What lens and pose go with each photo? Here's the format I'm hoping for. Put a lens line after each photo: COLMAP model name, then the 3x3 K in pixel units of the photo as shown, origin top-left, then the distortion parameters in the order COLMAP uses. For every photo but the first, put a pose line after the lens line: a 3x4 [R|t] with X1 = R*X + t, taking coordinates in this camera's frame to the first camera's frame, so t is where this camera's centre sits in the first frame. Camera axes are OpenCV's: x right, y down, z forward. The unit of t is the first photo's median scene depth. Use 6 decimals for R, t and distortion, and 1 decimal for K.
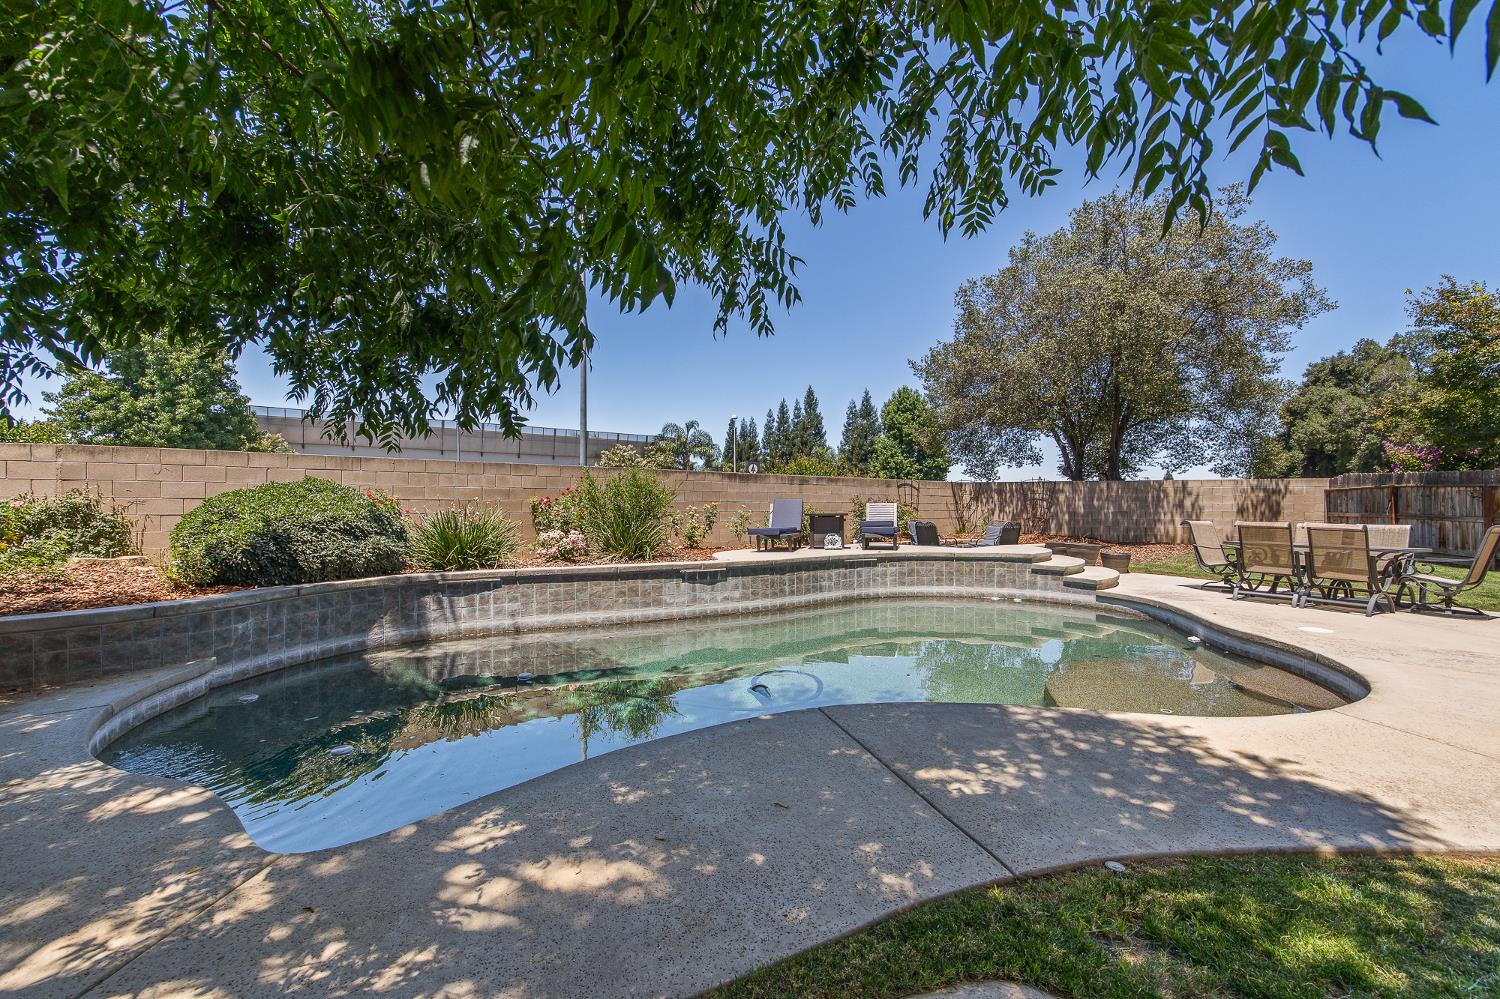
lens RADIAL K [[606.7, 0, 754.3], [0, 606.7, 504.0], [0, 0, 1]] dist [0.000381, 0.000345]
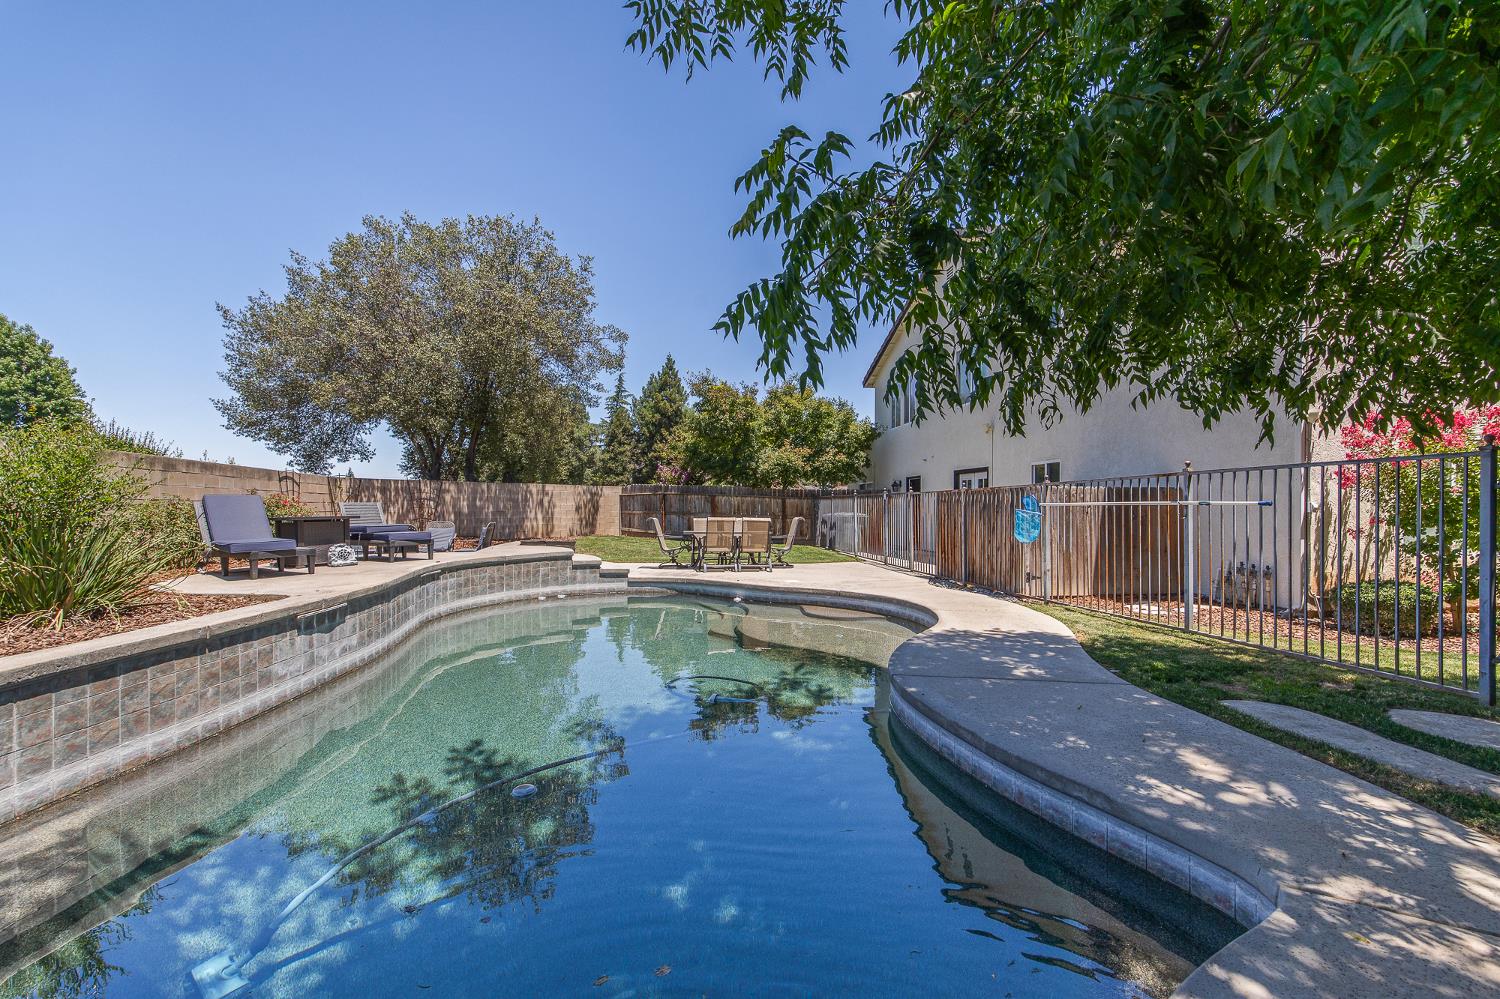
lens RADIAL K [[606.7, 0, 754.3], [0, 606.7, 504.0], [0, 0, 1]] dist [0.000381, 0.000345]
pose [[0.361418, 0.004261, 0.932394, -0.411729], [-0.005843, 0.999980, -0.002305, -0.000849], [-0.932386, -0.004615, 0.361435, 0.299537]]
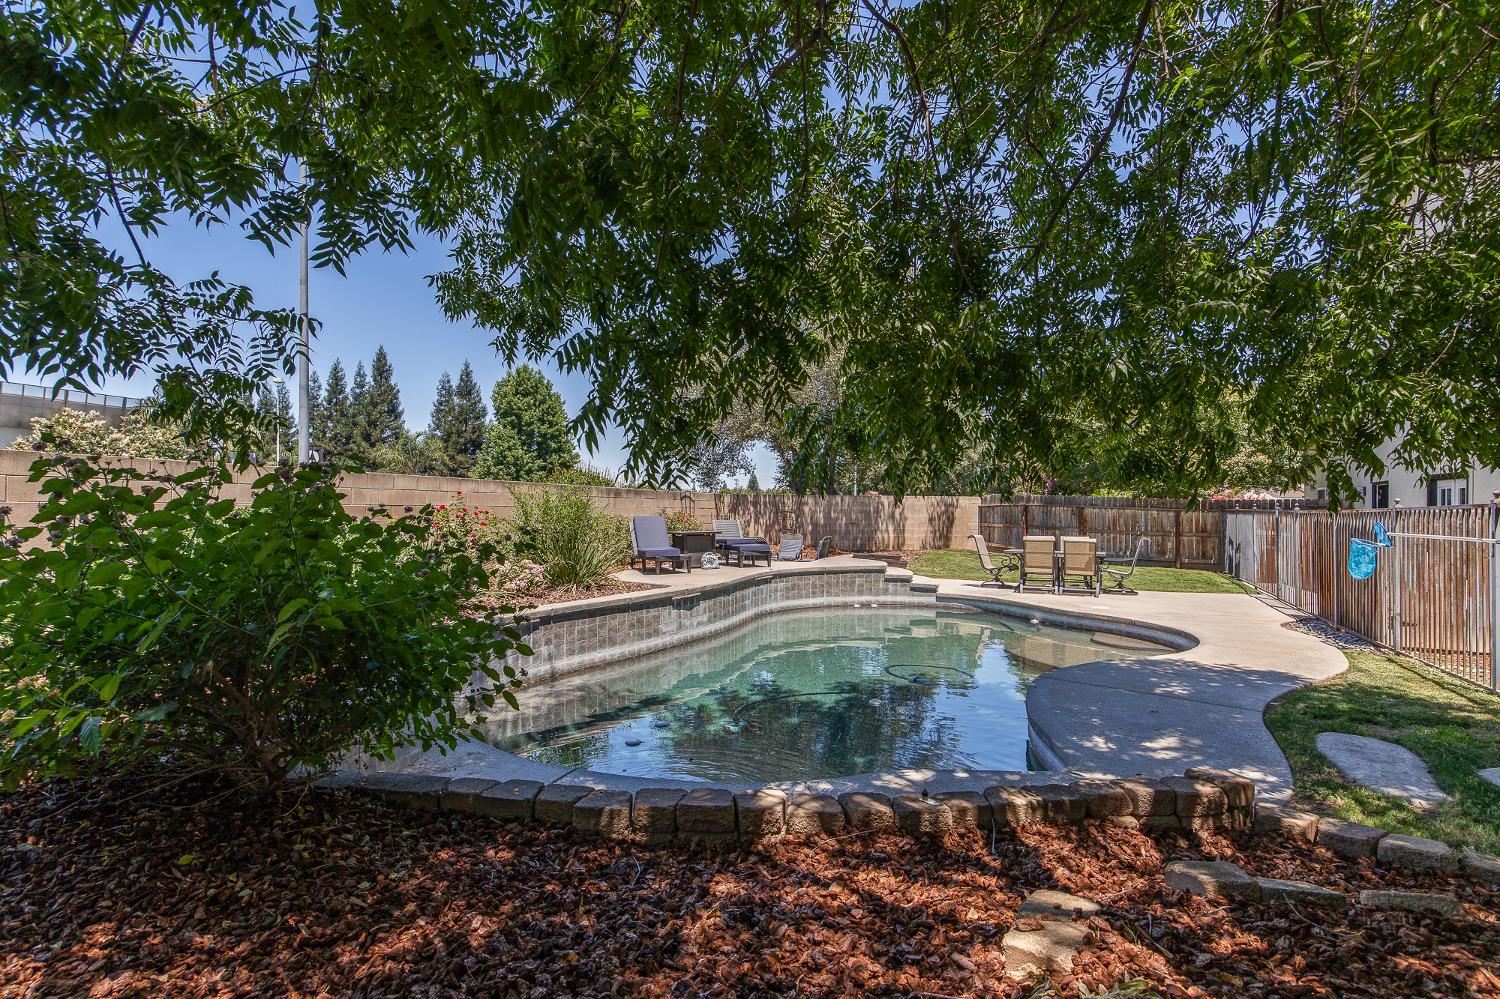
lens RADIAL K [[746.7, 0, 750.0], [0, 746.7, 499.5], [0, 0, 1]] dist [-0.001179, -0.000048]
pose [[0.821788, 0.009788, 0.569709, -0.565403], [-0.006168, 0.999947, -0.008282, -0.031209], [-0.569759, 0.003292, 0.821805, -0.044808]]
